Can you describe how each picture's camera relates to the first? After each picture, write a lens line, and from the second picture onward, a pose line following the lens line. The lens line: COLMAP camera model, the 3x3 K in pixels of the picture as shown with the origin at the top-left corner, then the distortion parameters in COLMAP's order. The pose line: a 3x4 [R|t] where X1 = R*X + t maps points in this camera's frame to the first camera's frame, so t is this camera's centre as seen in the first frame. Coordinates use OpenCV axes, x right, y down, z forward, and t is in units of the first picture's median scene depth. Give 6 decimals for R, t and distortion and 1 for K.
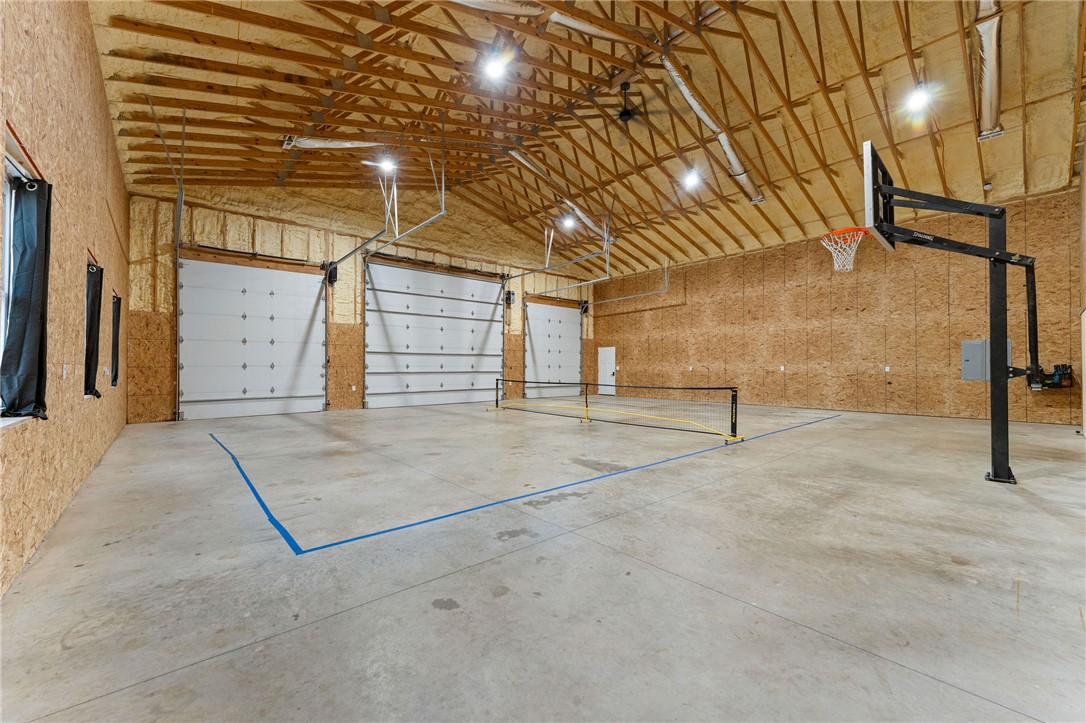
lens RADIAL K [[433.9, 0, 539.2], [0, 433.9, 361.8], [0, 0, 1]] dist [0.001550, -0.000558]
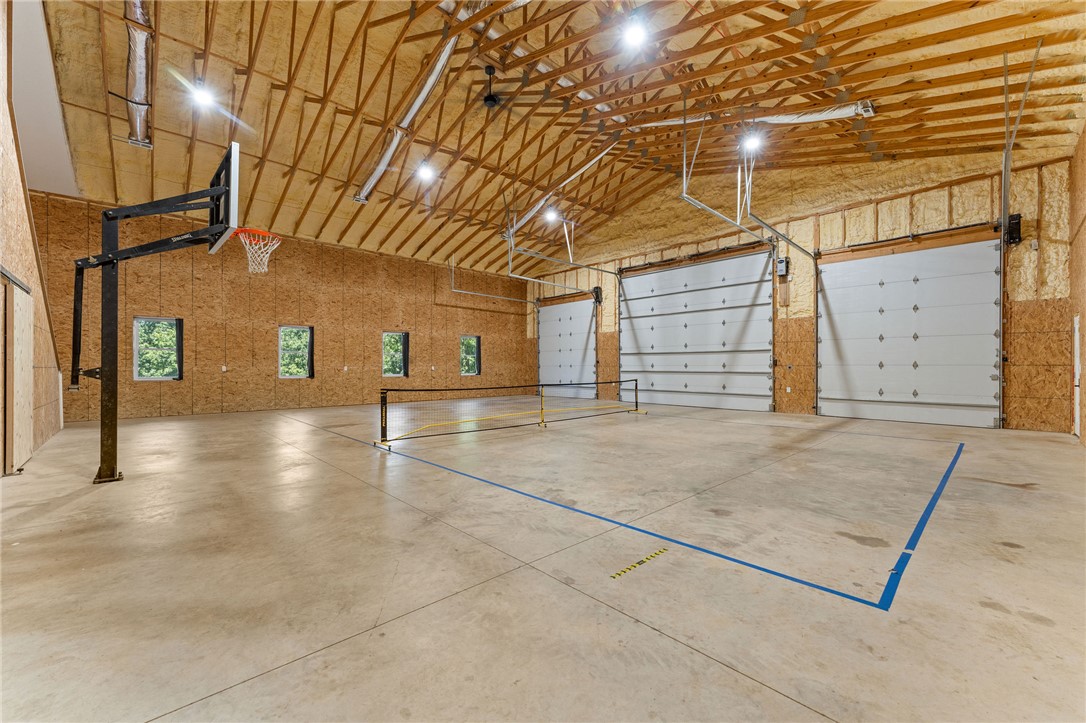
lens RADIAL K [[433.9, 0, 541.2], [0, 433.9, 366.2], [0, 0, 1]] dist [0.001550, -0.000558]
pose [[0.028198, -0.002736, -0.999599, 0.741338], [0.012861, 0.999914, -0.002374, 0.010575], [0.999520, -0.012789, 0.028231, 0.700077]]
